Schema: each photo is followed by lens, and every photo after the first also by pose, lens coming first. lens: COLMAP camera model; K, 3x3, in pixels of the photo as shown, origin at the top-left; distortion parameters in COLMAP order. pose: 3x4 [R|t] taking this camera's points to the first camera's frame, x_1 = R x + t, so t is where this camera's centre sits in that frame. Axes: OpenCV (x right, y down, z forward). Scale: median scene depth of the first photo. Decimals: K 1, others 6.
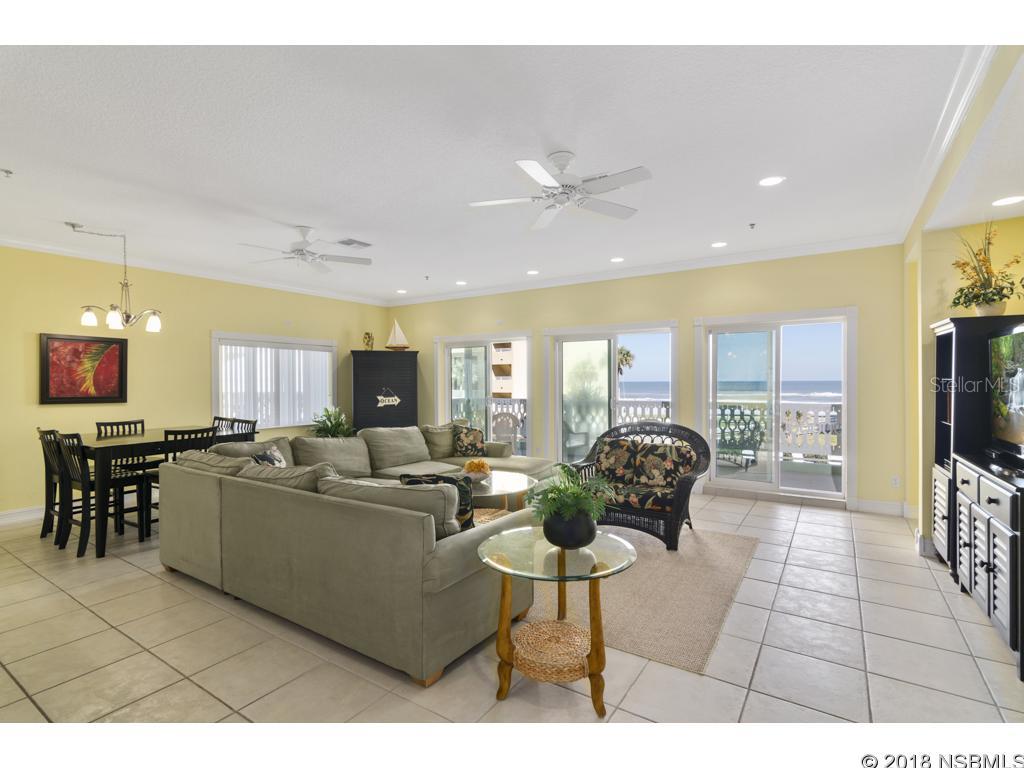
lens RADIAL K [[487.3, 0, 511.3], [0, 487.3, 385.1], [0, 0, 1]] dist [0.001418, 0.001366]
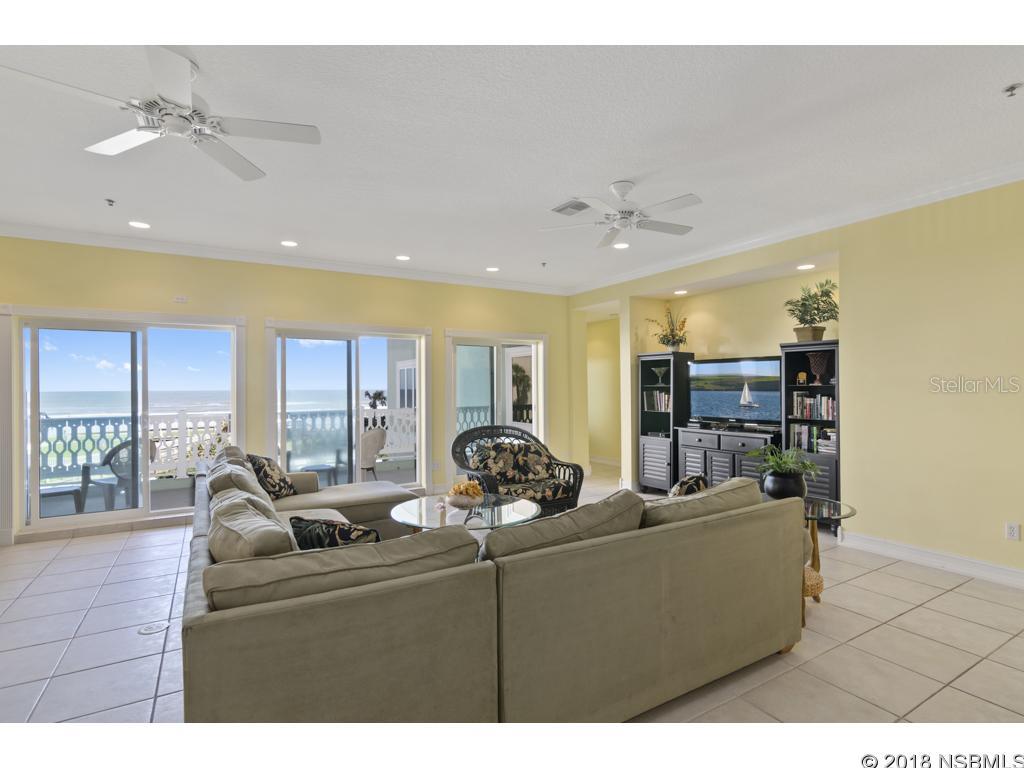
lens RADIAL K [[518.6, 0, 508.4], [0, 518.6, 384.1], [0, 0, 1]] dist [-0.001164, -0.002508]
pose [[0.438101, 0.006991, 0.898898, -0.653965], [0.011179, 0.999850, -0.013224, 0.000708], [-0.898856, 0.015843, 0.437957, 0.432081]]
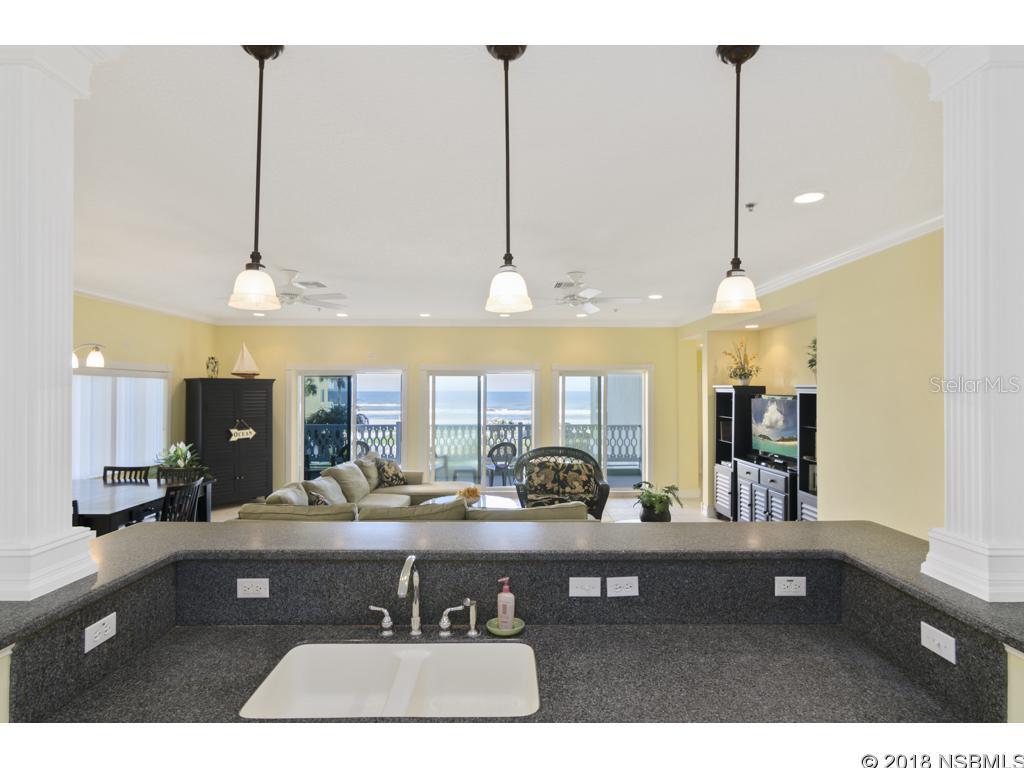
lens RADIAL K [[518.6, 0, 503.5], [0, 518.6, 387.4], [0, 0, 1]] dist [-0.001164, -0.002508]
pose [[0.836187, 0.008839, 0.548374, -0.562555], [-0.001053, 0.999894, -0.014512, -0.060977], [-0.548444, 0.011557, 0.836107, -0.108613]]
